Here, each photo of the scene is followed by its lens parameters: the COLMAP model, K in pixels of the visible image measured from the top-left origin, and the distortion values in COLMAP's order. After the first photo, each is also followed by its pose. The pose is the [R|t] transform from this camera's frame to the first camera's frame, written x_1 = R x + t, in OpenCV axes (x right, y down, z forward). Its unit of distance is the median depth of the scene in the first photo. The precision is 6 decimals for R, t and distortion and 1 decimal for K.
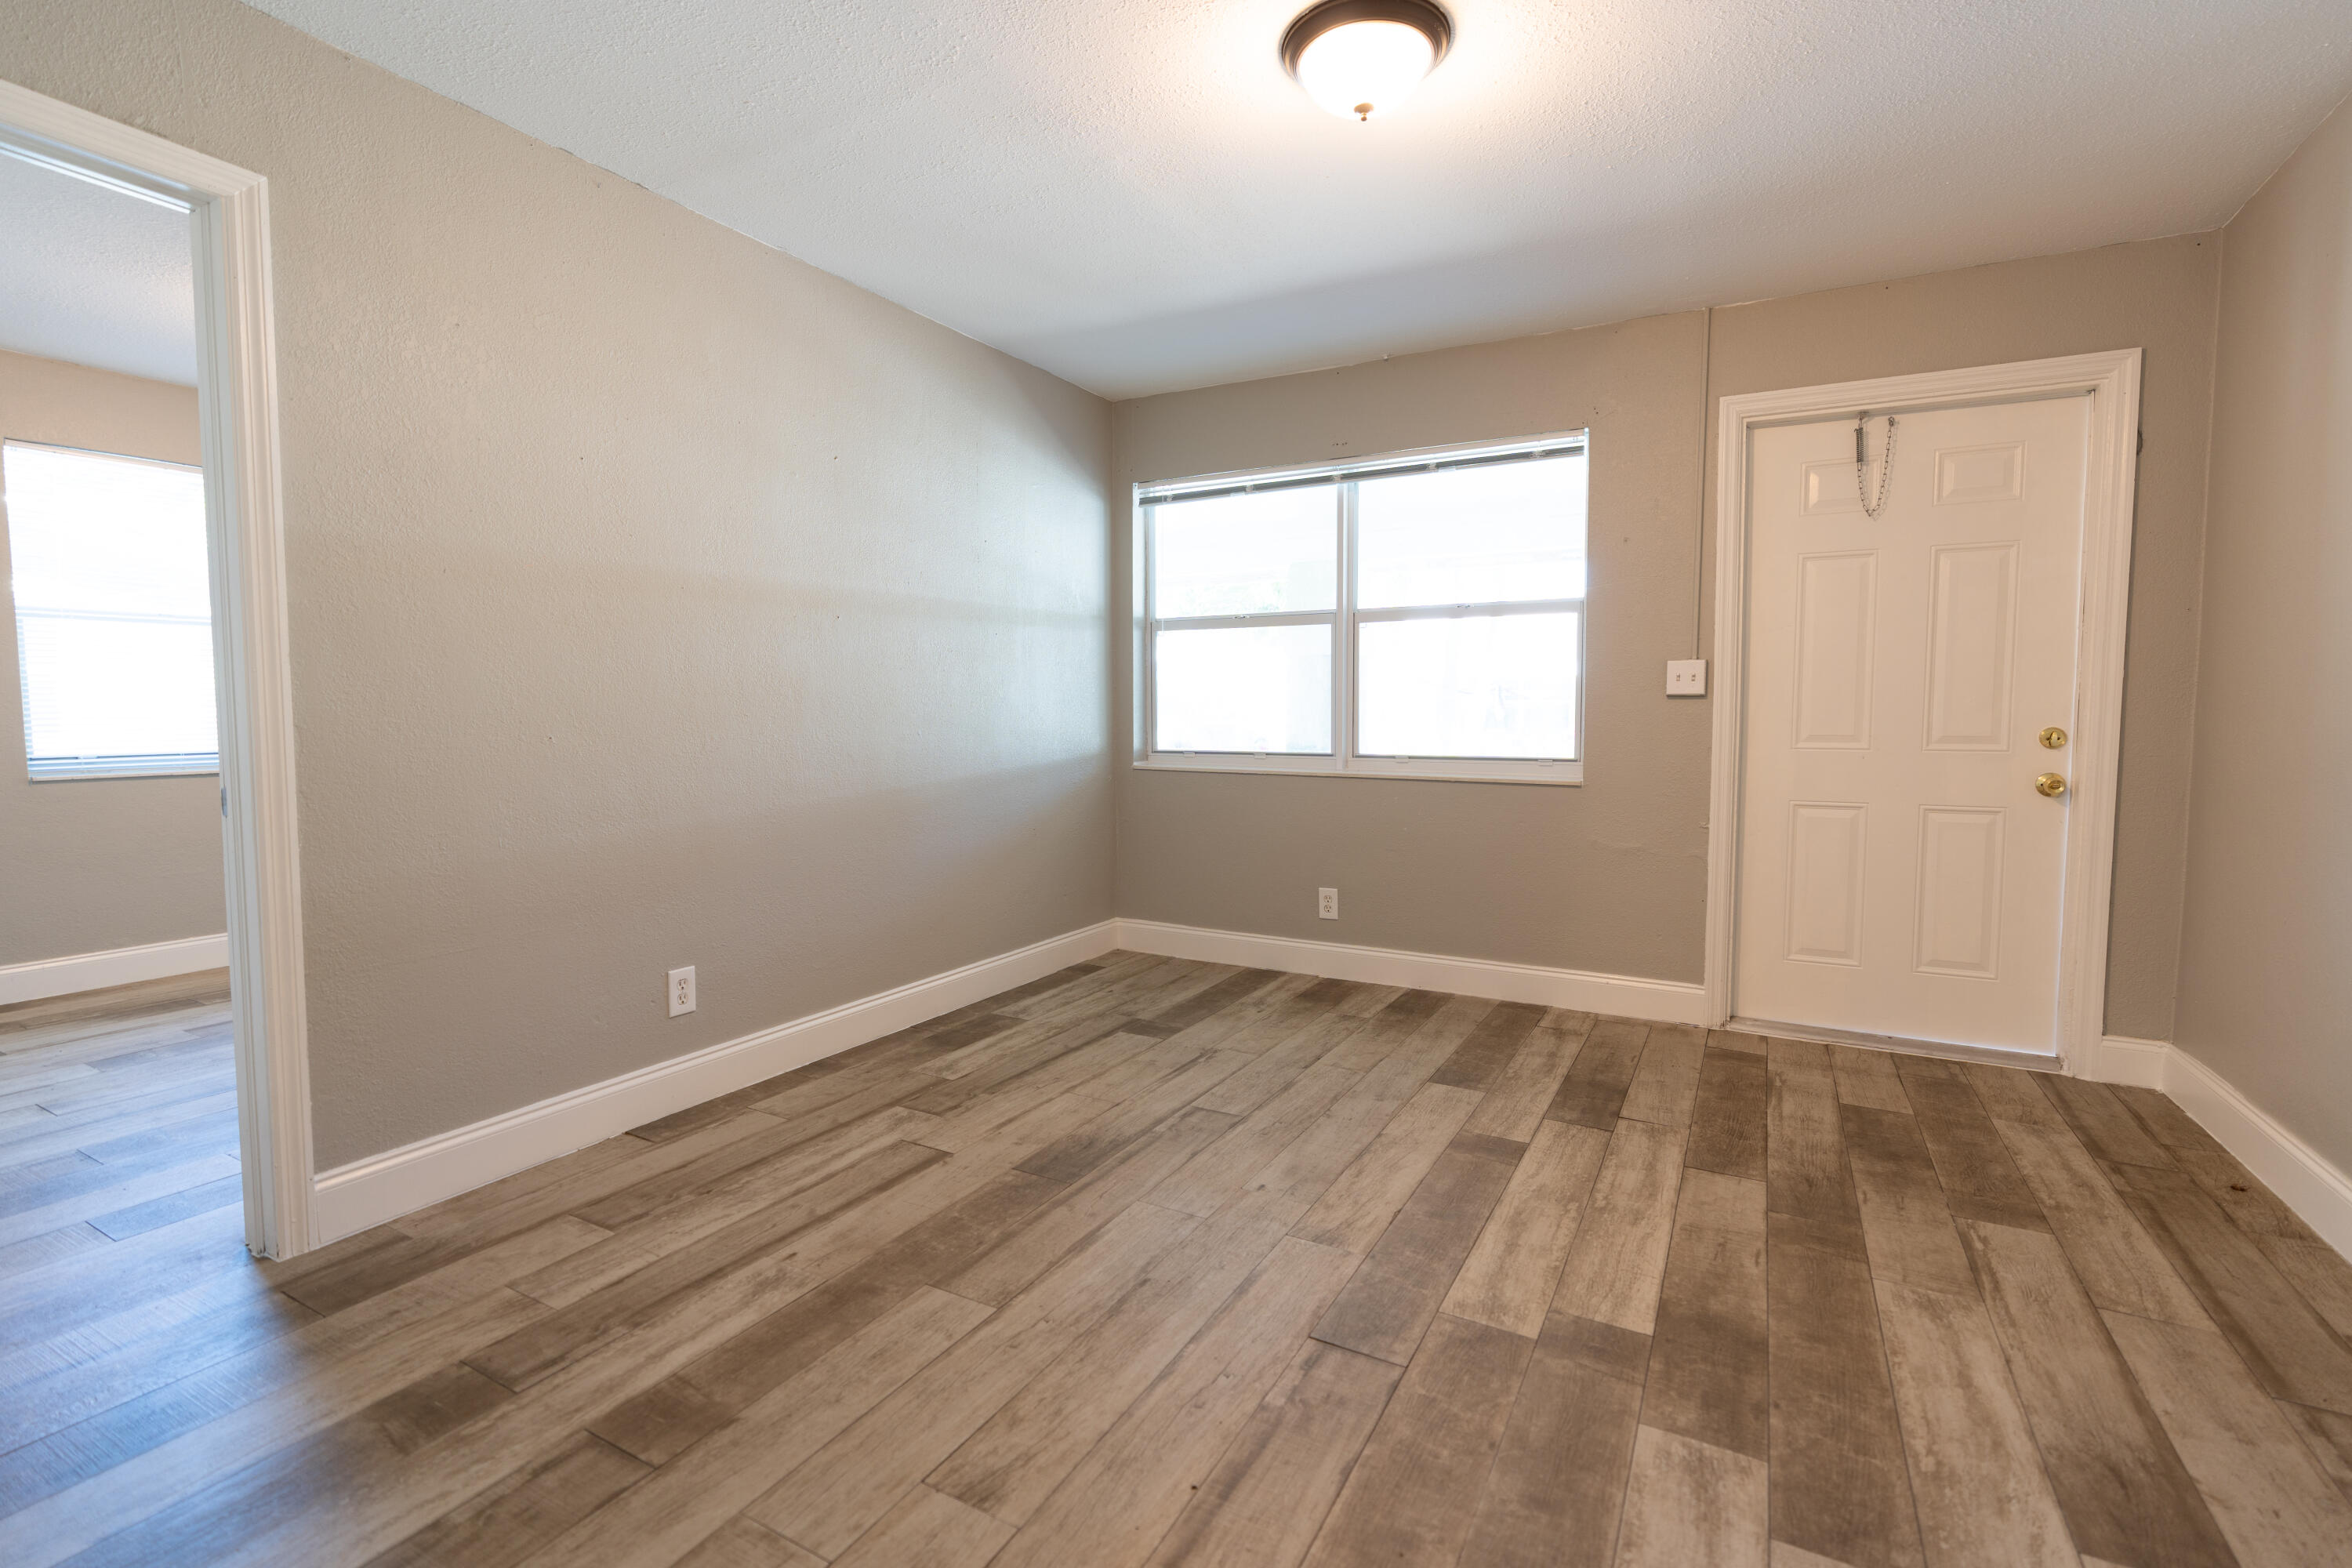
lens RADIAL K [[1058.2, 0, 1178.8], [0, 1058.2, 784.7], [0, 0, 1]] dist [-0.011774, 0.005535]
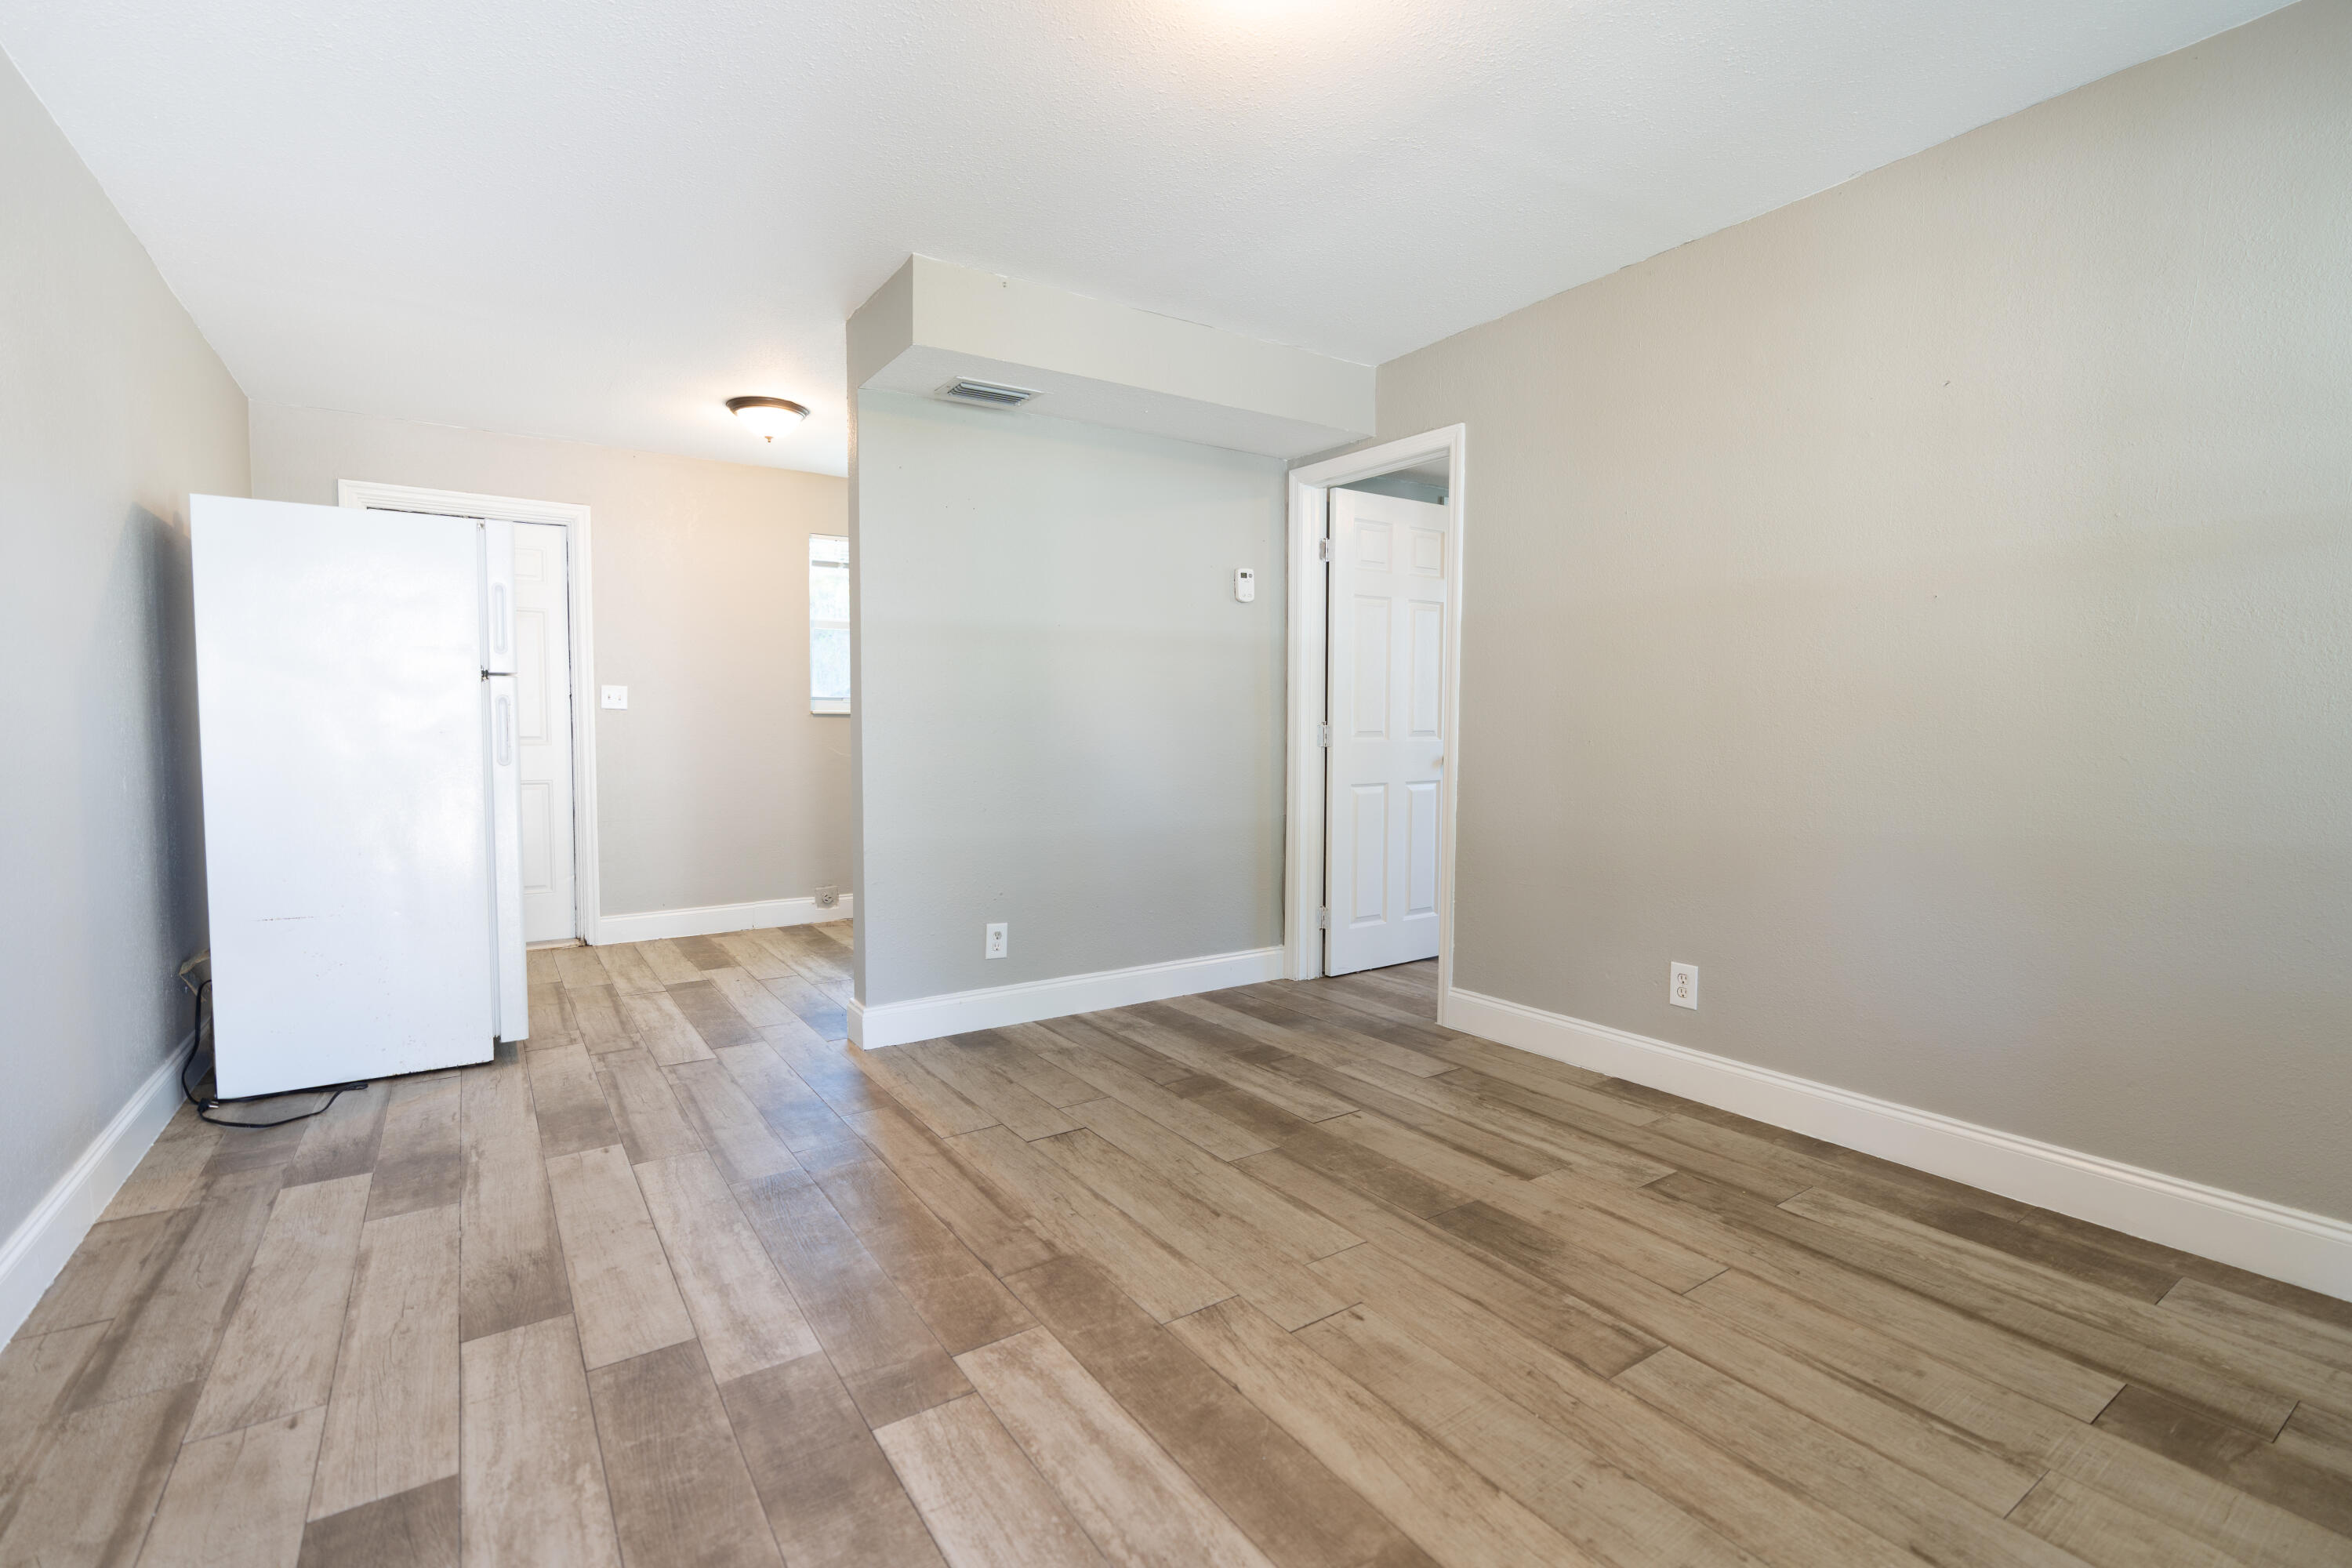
lens RADIAL K [[1068.5, 0, 1172.1], [0, 1068.5, 781.8], [0, 0, 1]] dist [-0.013506, 0.006611]
pose [[-0.460079, 0.050533, -0.886439, 0.722499], [-0.060378, 0.994287, 0.088019, -0.072578], [0.885823, 0.094017, -0.454400, 1.039226]]
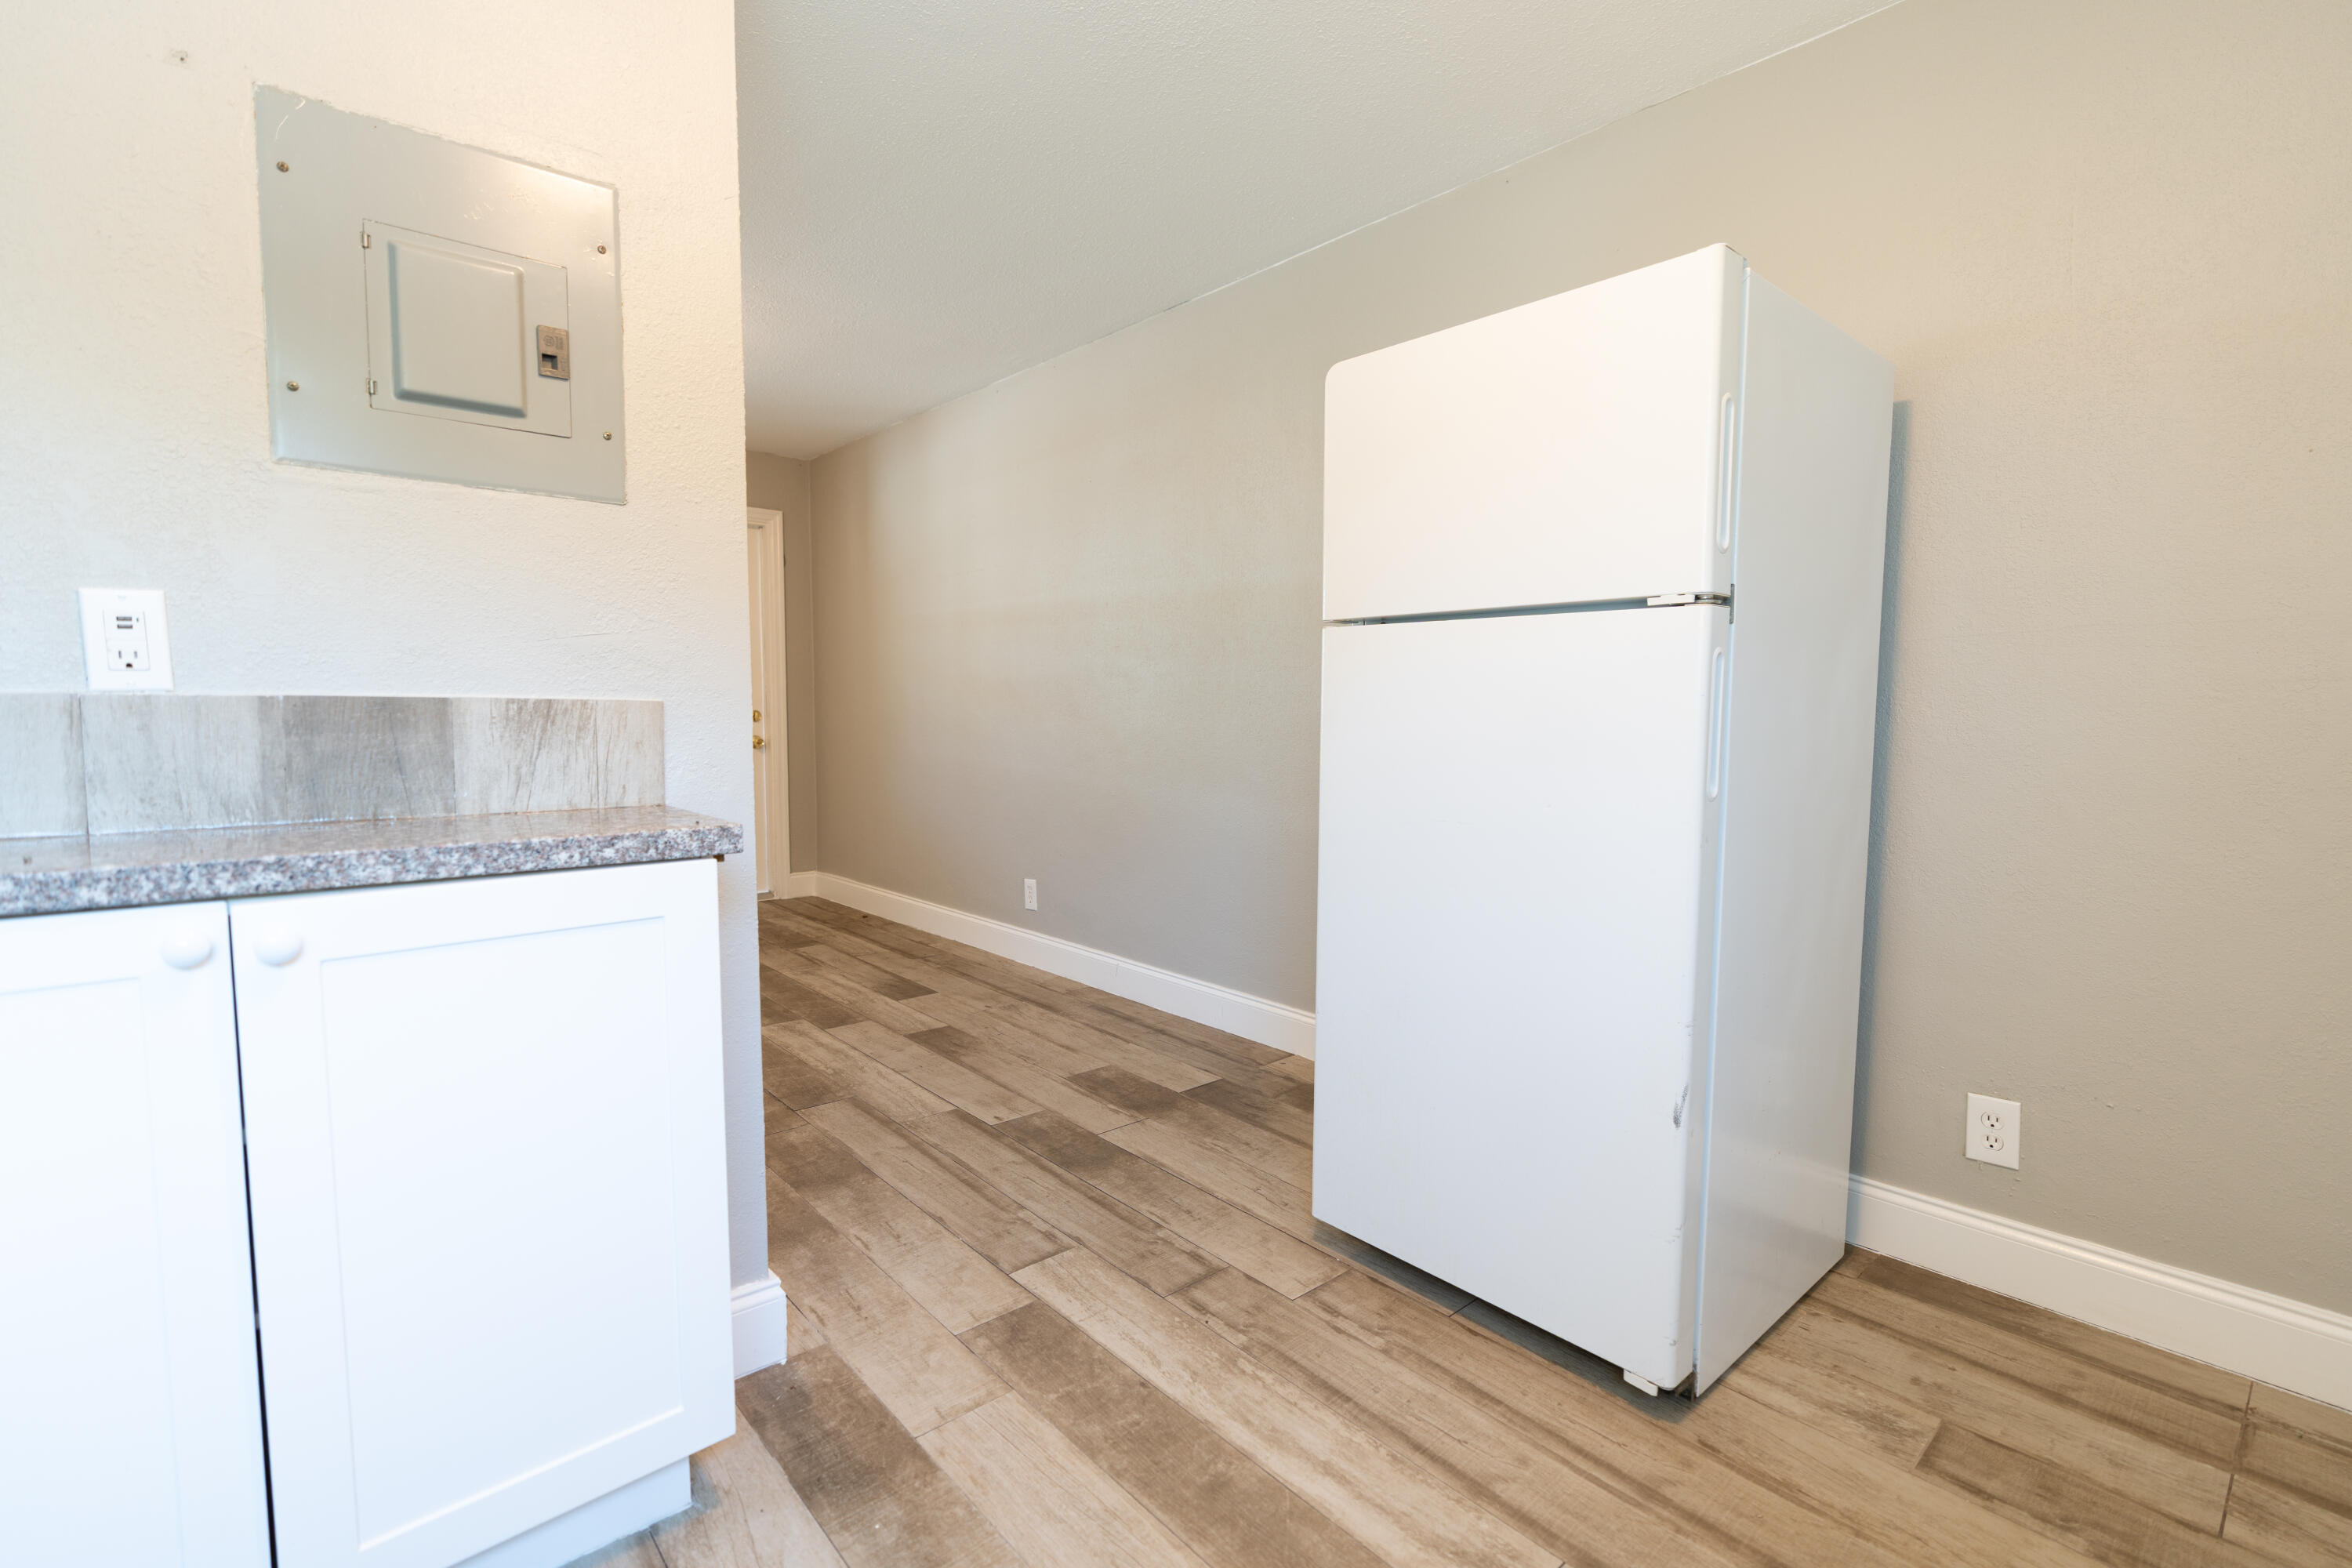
lens RADIAL K [[1058.2, 0, 1178.8], [0, 1058.2, 784.7], [0, 0, 1]] dist [-0.011774, 0.005535]
pose [[0.334224, -0.068397, 0.940009, -0.743495], [0.056399, 0.997027, 0.052492, 0.022655], [-0.940805, 0.035472, 0.337088, -0.336879]]
